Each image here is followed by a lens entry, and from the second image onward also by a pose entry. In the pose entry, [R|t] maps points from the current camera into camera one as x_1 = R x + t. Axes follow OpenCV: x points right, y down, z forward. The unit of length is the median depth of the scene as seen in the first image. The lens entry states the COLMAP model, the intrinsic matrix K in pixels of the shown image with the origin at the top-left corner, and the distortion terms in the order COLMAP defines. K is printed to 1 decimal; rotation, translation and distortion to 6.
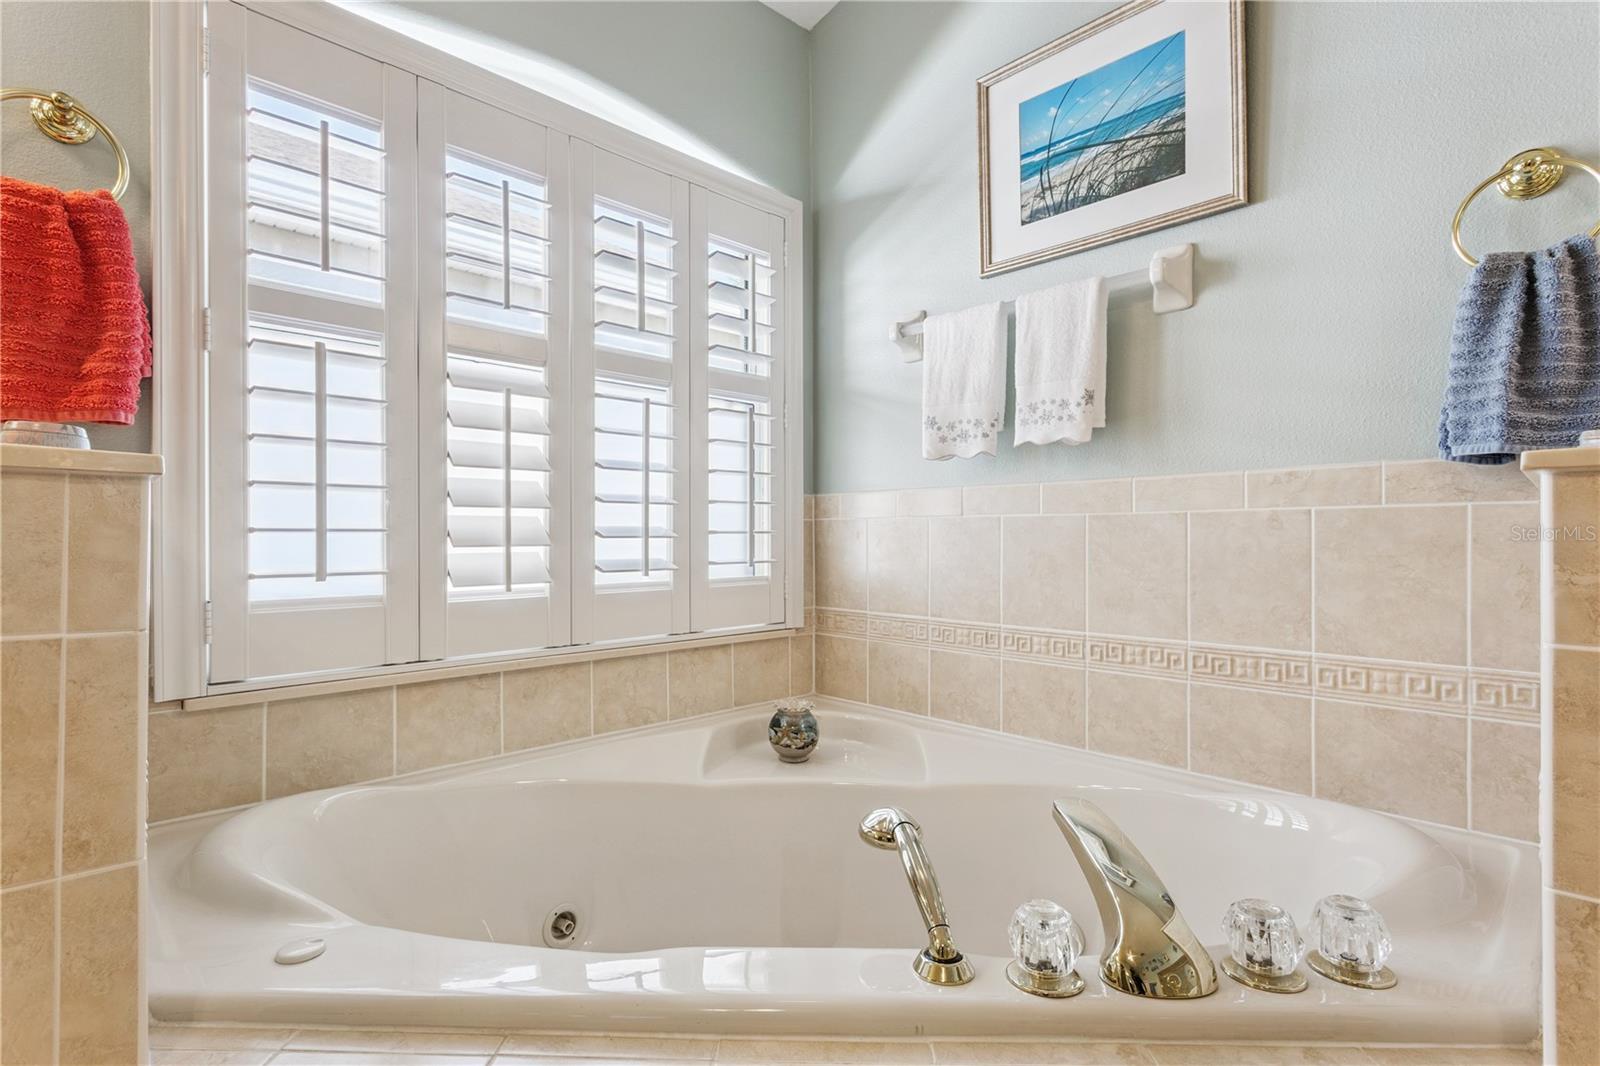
lens RADIAL K [[769.0, 0, 800.0], [0, 769.0, 533.0], [0, 0, 1]] dist [-0.000397, -0.000110]
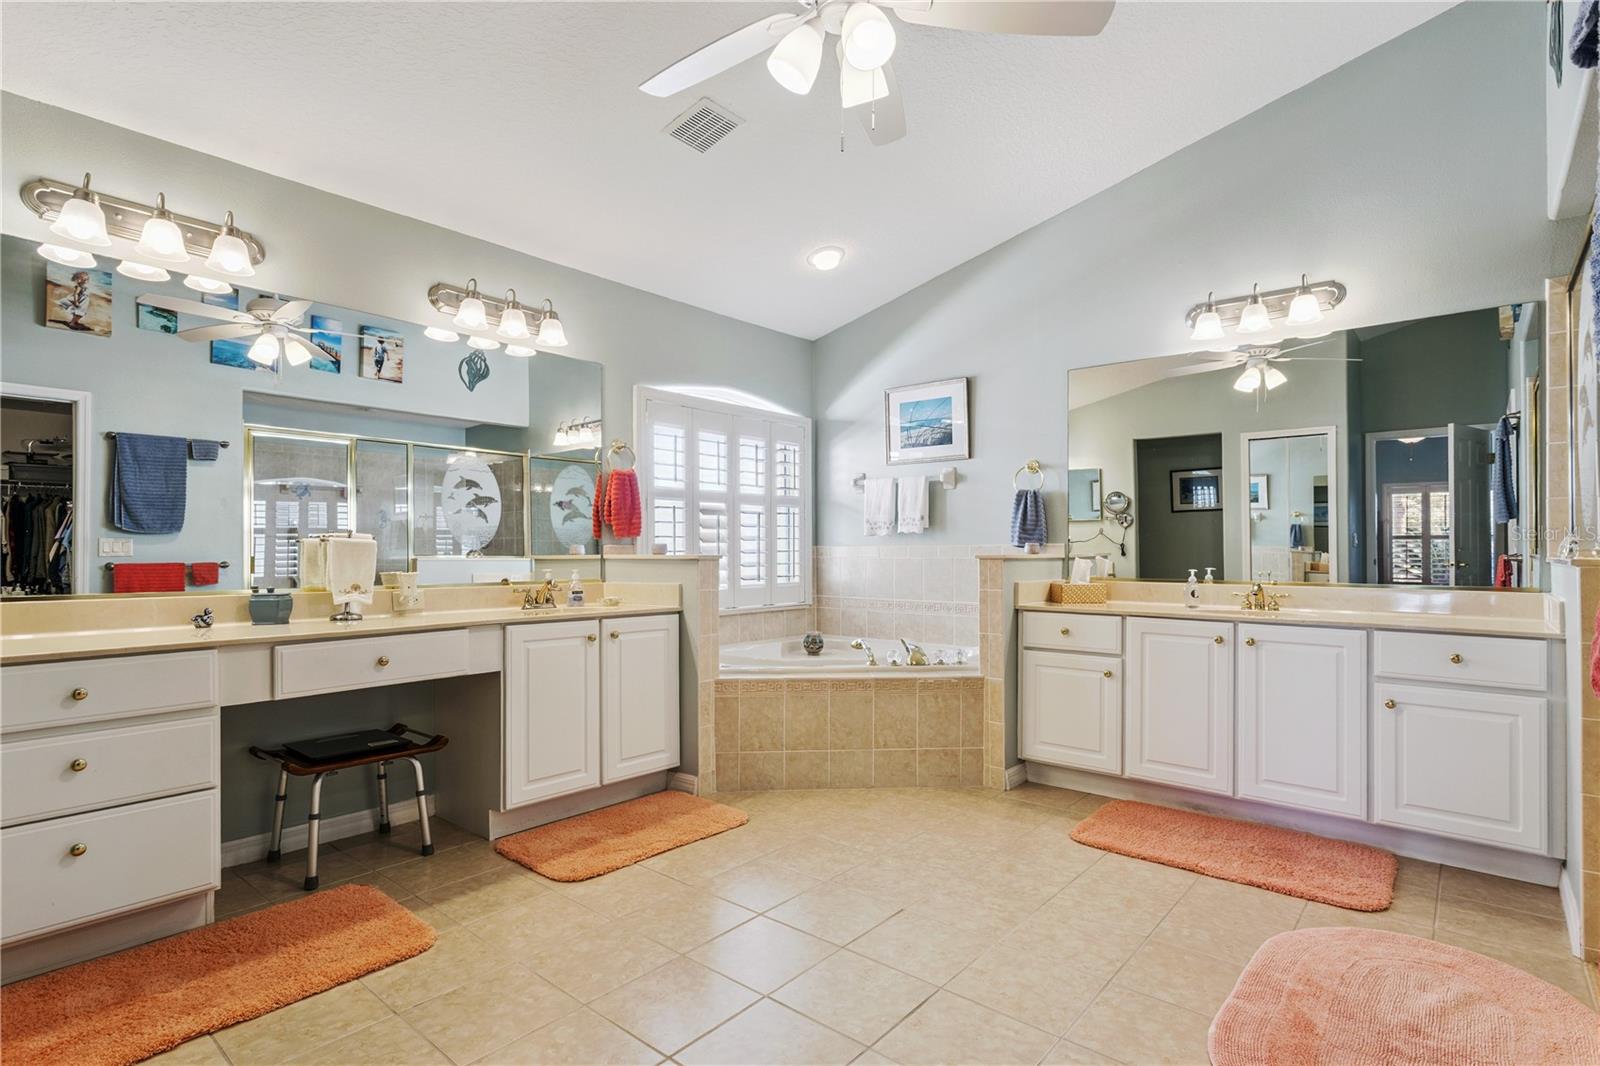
lens RADIAL K [[769.0, 0, 800.0], [0, 769.0, 533.0], [0, 0, 1]] dist [-0.000397, -0.000110]
pose [[0.995867, 0.001193, 0.090813, -0.298929], [0.000975, 0.999716, -0.023821, -0.045159], [-0.090816, 0.023811, 0.995583, -1.600434]]
